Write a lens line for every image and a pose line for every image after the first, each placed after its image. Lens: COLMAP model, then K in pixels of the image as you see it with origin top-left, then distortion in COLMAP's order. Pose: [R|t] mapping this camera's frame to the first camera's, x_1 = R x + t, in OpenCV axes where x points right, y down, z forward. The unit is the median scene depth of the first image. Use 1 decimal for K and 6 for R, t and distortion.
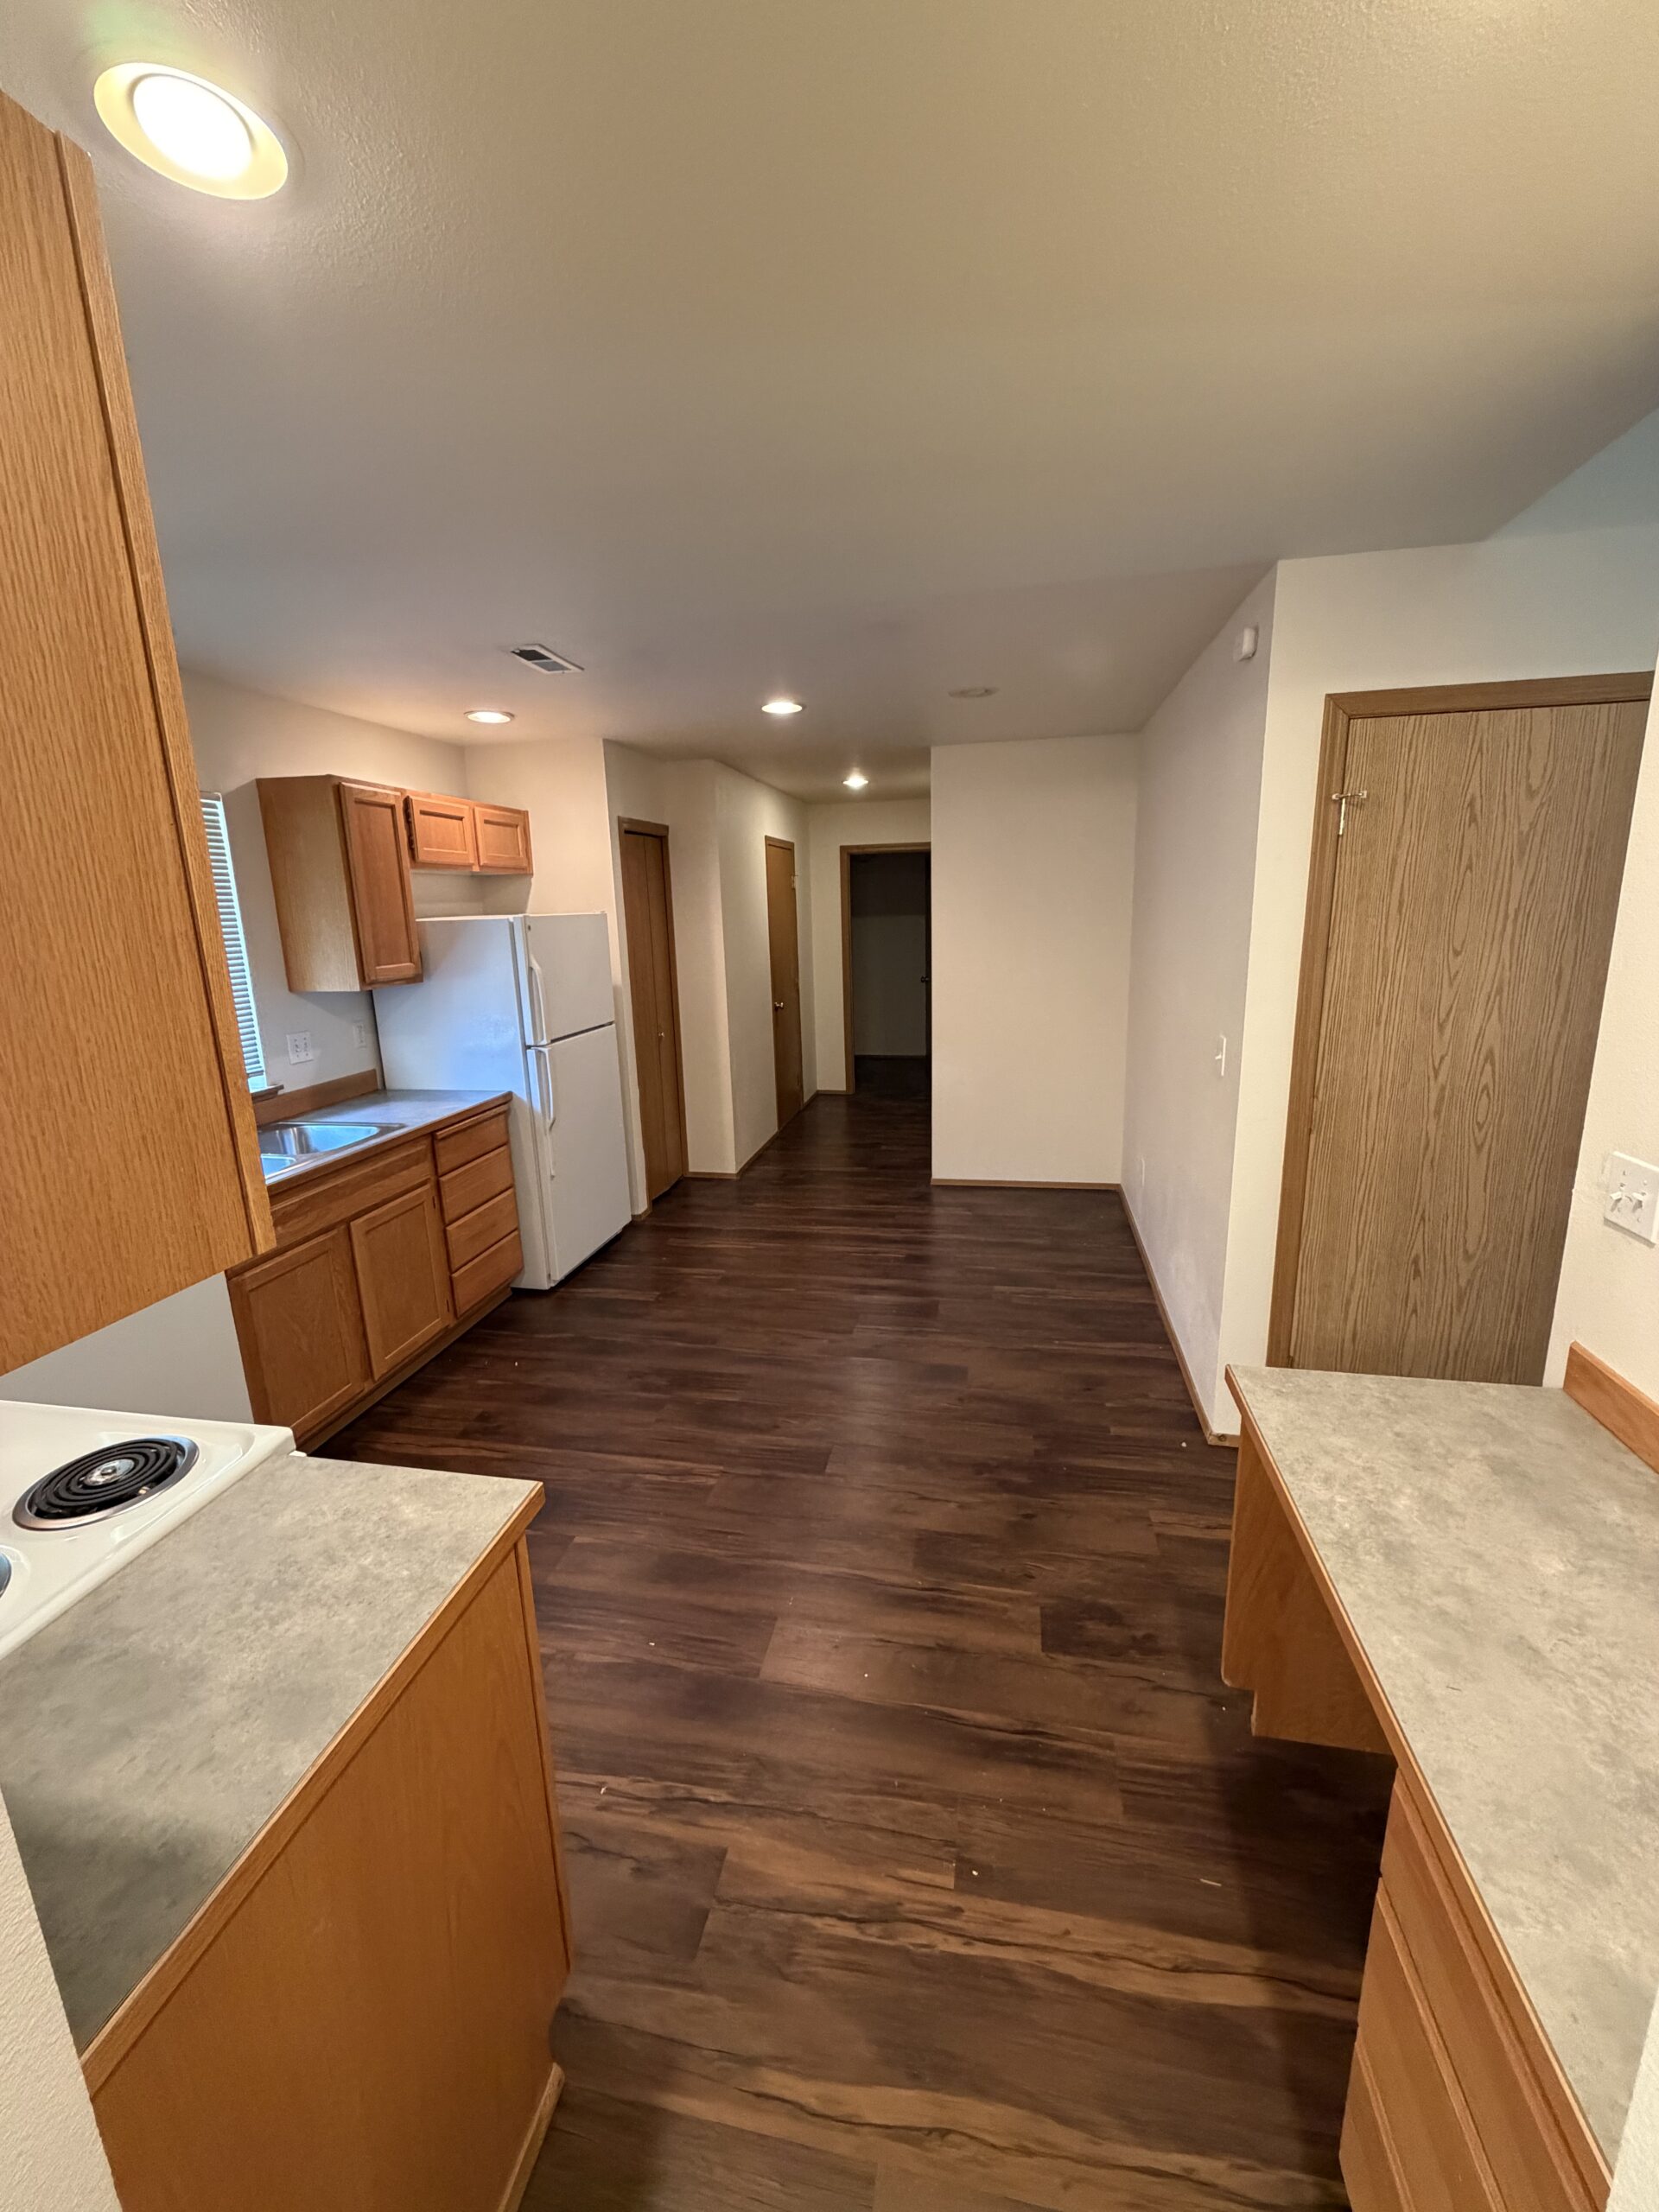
lens RADIAL K [[882.8, 0, 829.3], [0, 882.8, 1099.0], [0, 0, 1]] dist [-0.000809, -0.000087]
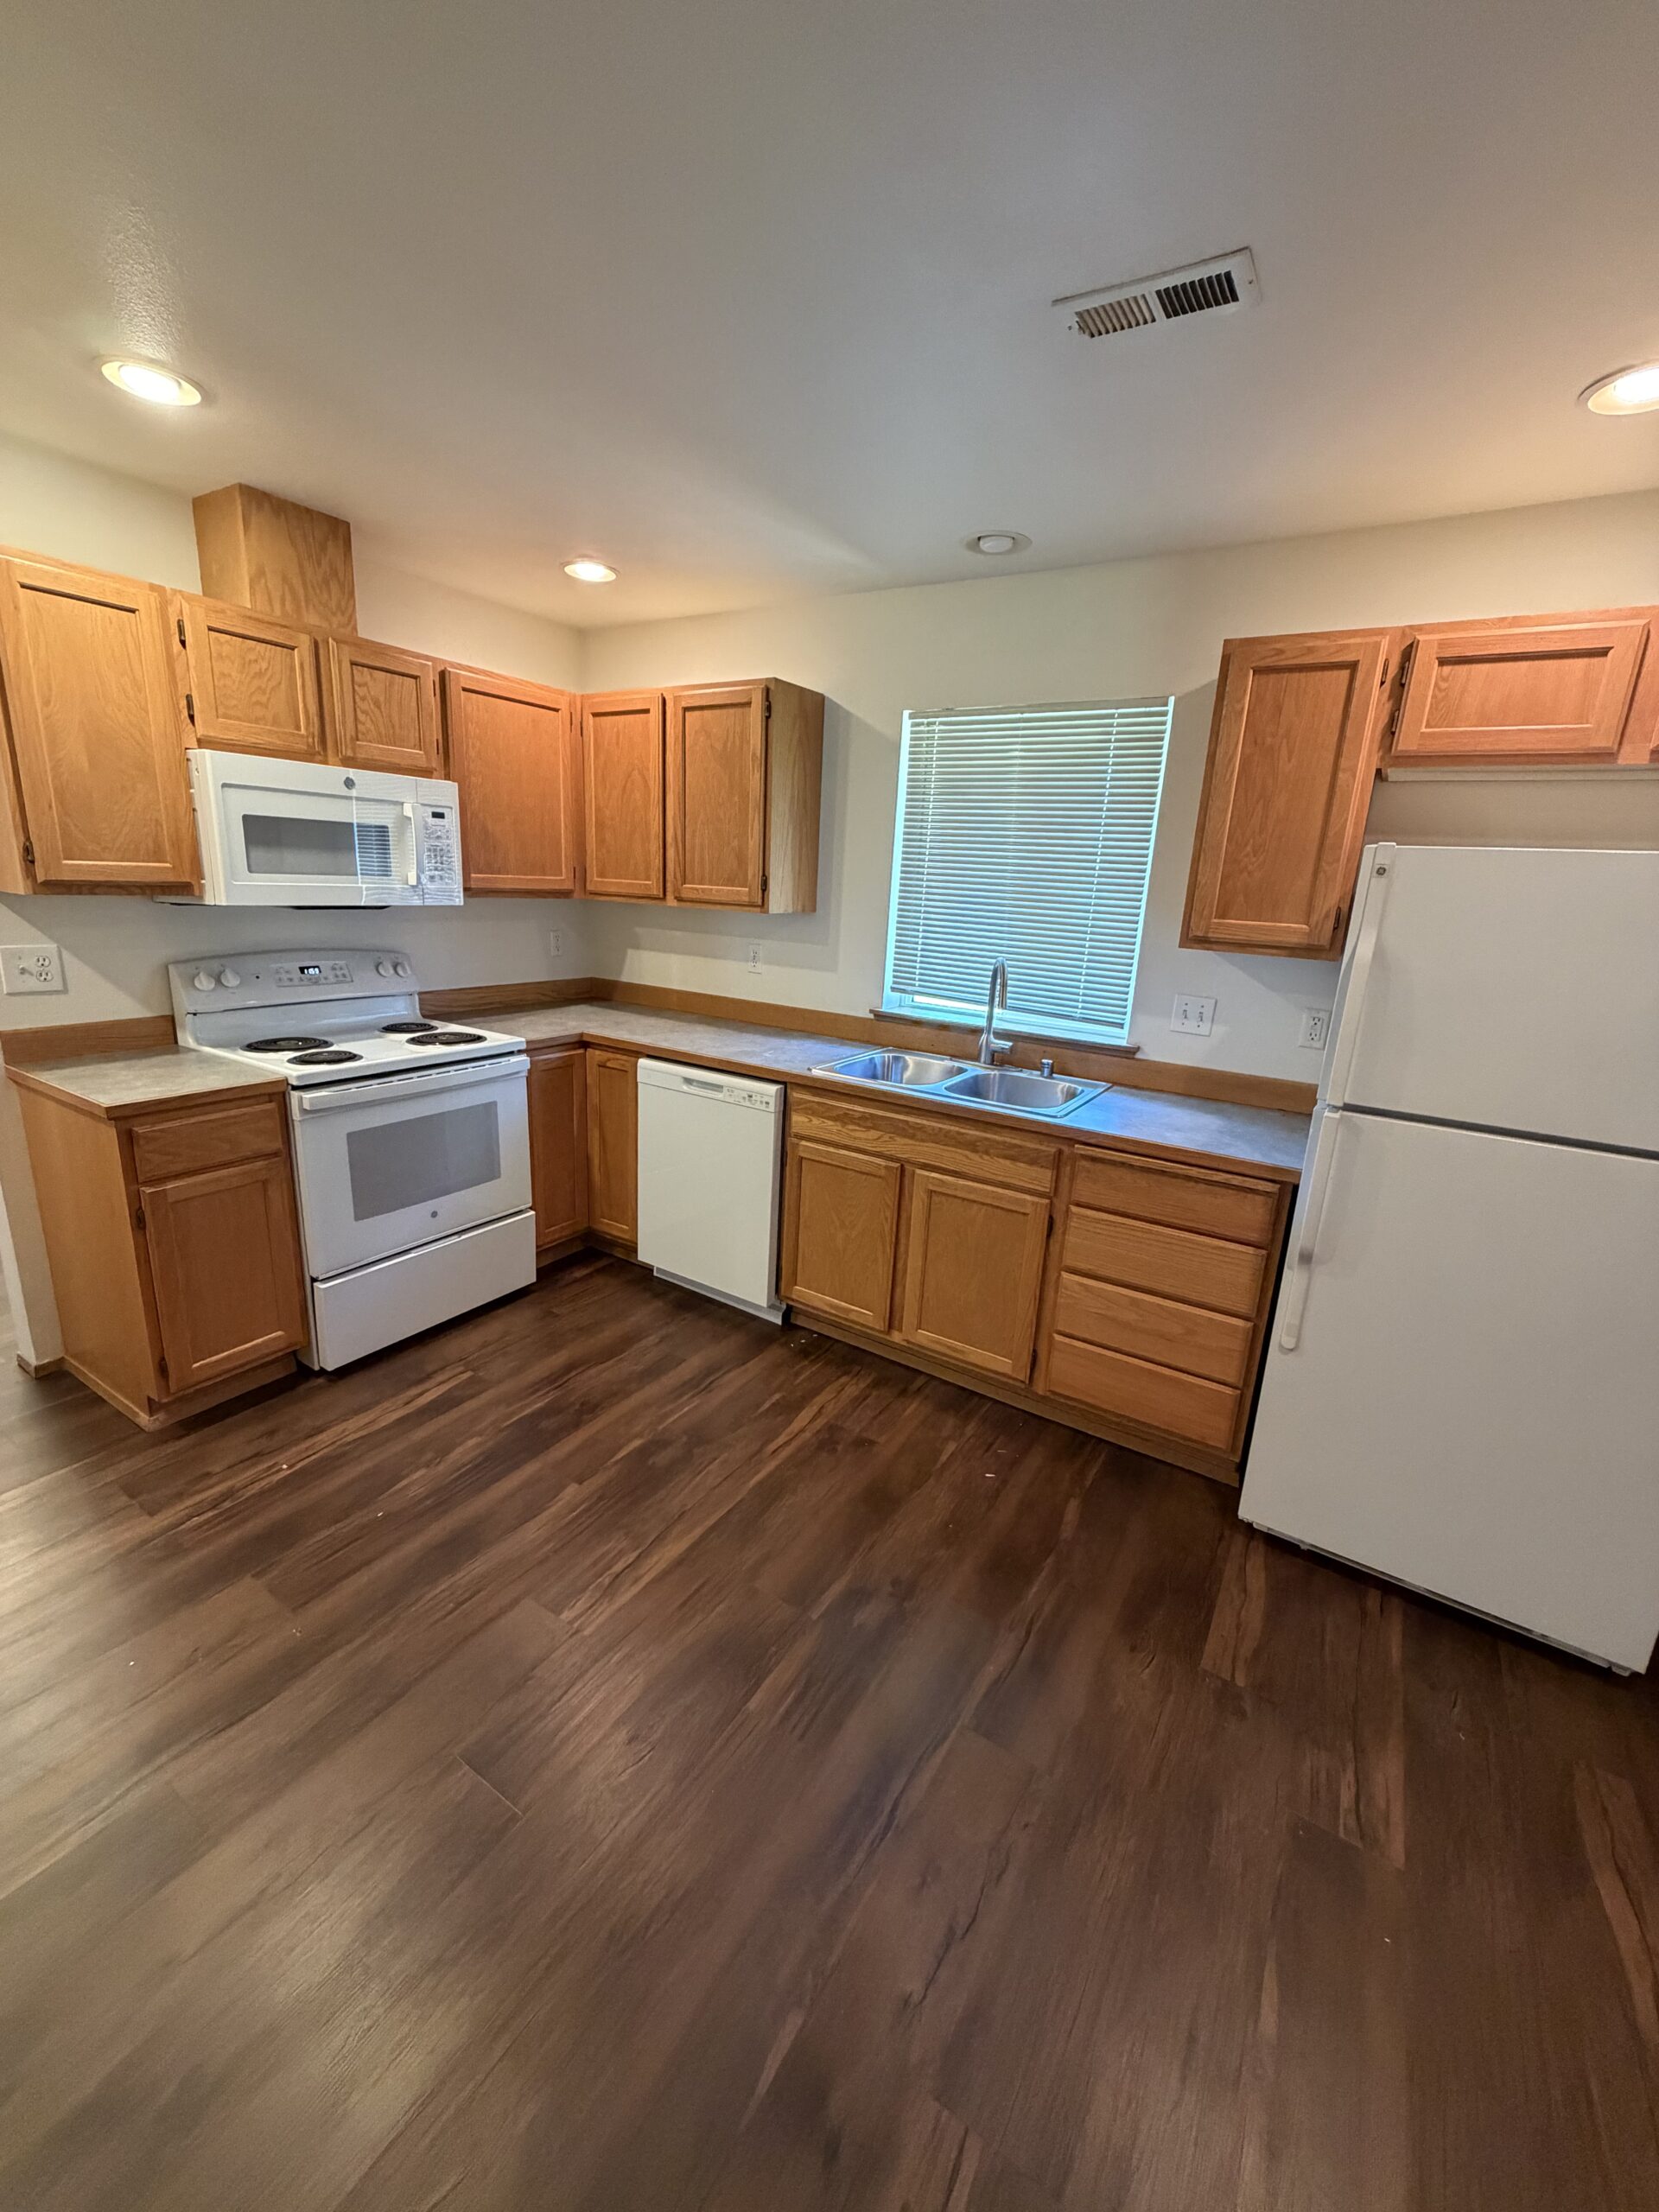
lens RADIAL K [[882.8, 0, 829.3], [0, 882.8, 1099.0], [0, 0, 1]] dist [-0.000809, -0.000087]
pose [[-0.359341, 0.238434, -0.902233, 0.274901], [-0.241671, 0.910051, 0.336752, -0.193718], [0.901371, 0.339052, -0.269396, 1.026722]]
